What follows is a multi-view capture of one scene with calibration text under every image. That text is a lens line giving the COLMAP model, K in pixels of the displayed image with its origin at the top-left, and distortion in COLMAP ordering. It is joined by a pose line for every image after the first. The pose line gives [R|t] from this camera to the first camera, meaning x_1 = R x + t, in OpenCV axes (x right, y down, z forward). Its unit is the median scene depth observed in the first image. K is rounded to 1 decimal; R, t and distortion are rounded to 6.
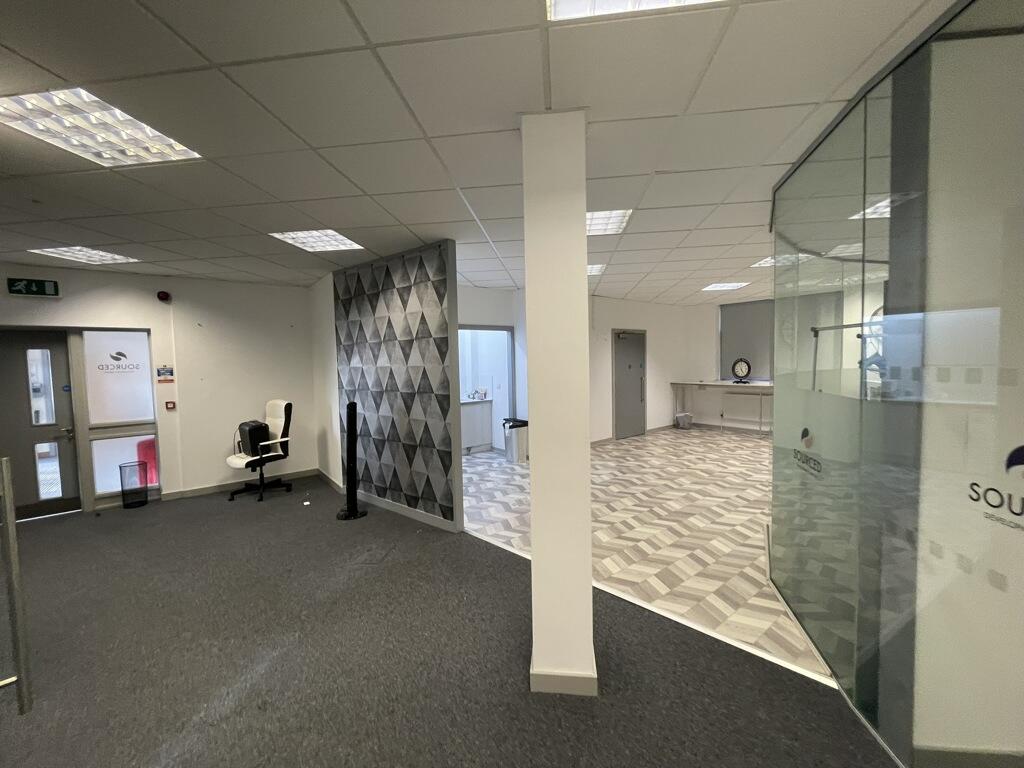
lens RADIAL K [[411.8, 0, 513.0], [0, 411.8, 382.1], [0, 0, 1]] dist [0.003929, 0.000149]
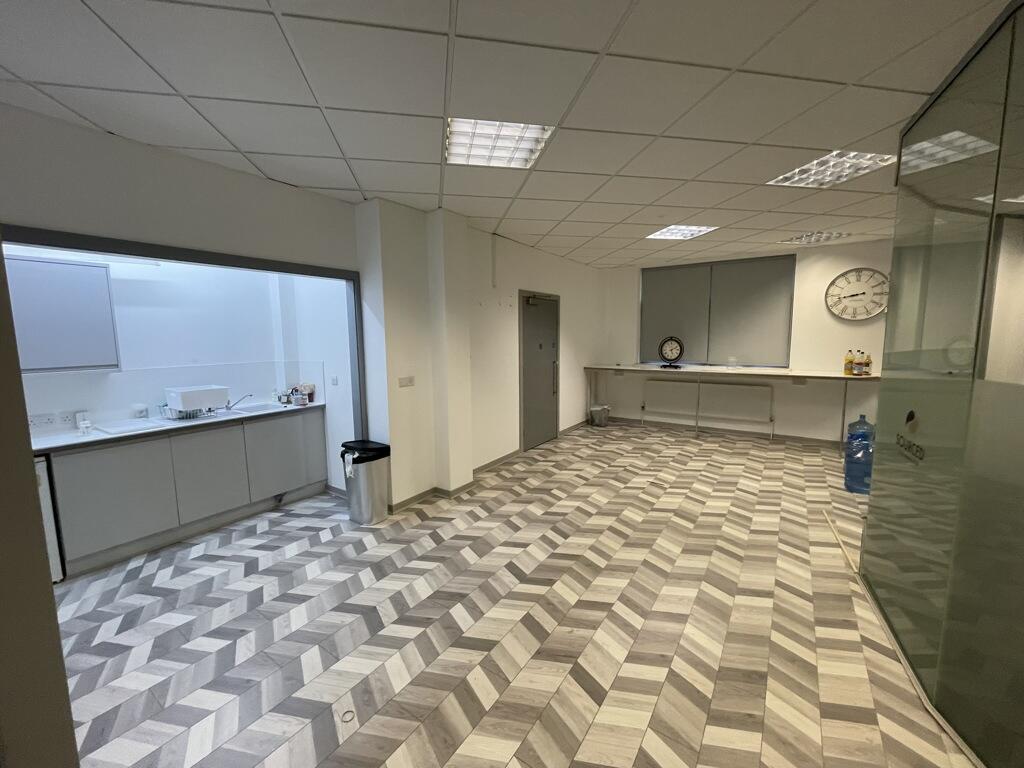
lens RADIAL K [[411.8, 0, 512.8], [0, 411.8, 380.3], [0, 0, 1]] dist [0.003929, 0.000149]
pose [[0.951709, -0.021534, 0.306245, 0.024738], [0.005573, 0.998584, 0.052900, -0.020127], [-0.306951, -0.048639, 0.950482, 0.397200]]
